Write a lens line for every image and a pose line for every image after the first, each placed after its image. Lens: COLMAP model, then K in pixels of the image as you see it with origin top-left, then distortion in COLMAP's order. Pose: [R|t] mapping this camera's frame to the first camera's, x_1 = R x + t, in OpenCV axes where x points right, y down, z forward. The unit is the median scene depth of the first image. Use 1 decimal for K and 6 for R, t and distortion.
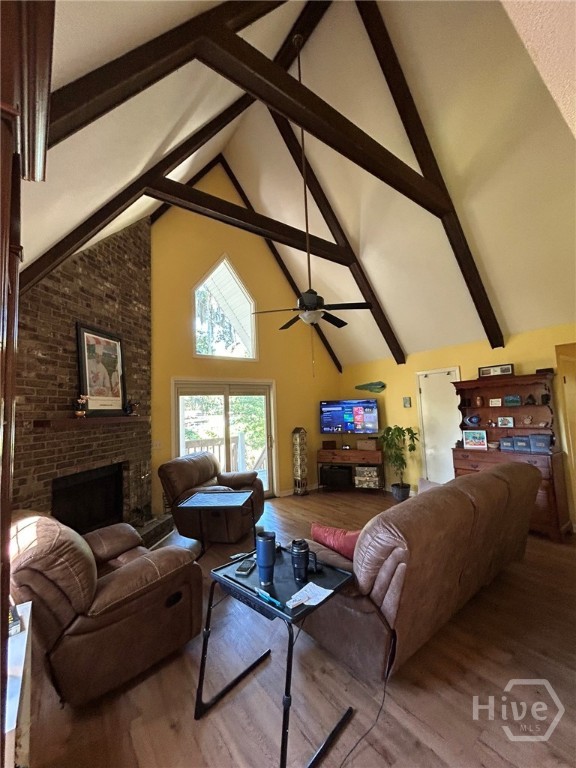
lens RADIAL K [[310.2, 0, 289.0], [0, 310.2, 381.1], [0, 0, 1]] dist [0.000778, 0.000042]
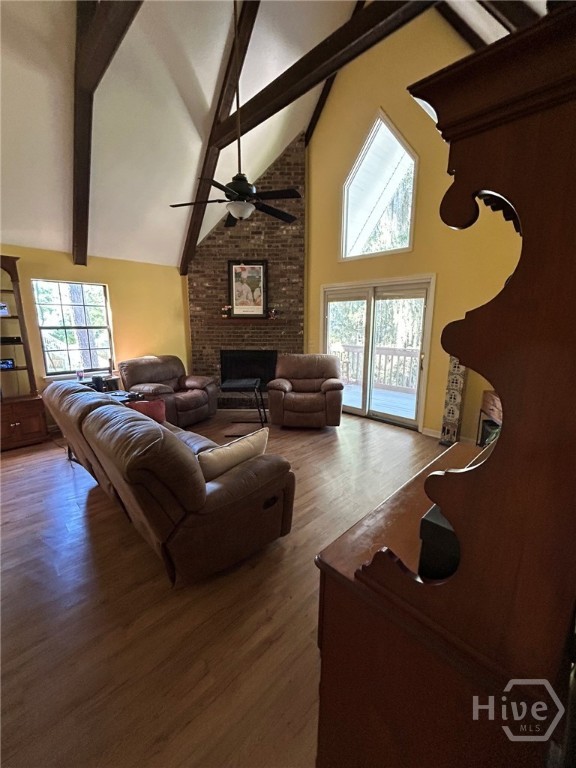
lens RADIAL K [[310.2, 0, 289.0], [0, 310.2, 381.1], [0, 0, 1]] dist [0.000778, 0.000042]
pose [[0.149923, 0.222990, -0.963223, 1.003682], [0.079161, 0.968399, 0.236510, 0.062805], [0.985524, -0.111708, 0.127533, 0.941263]]
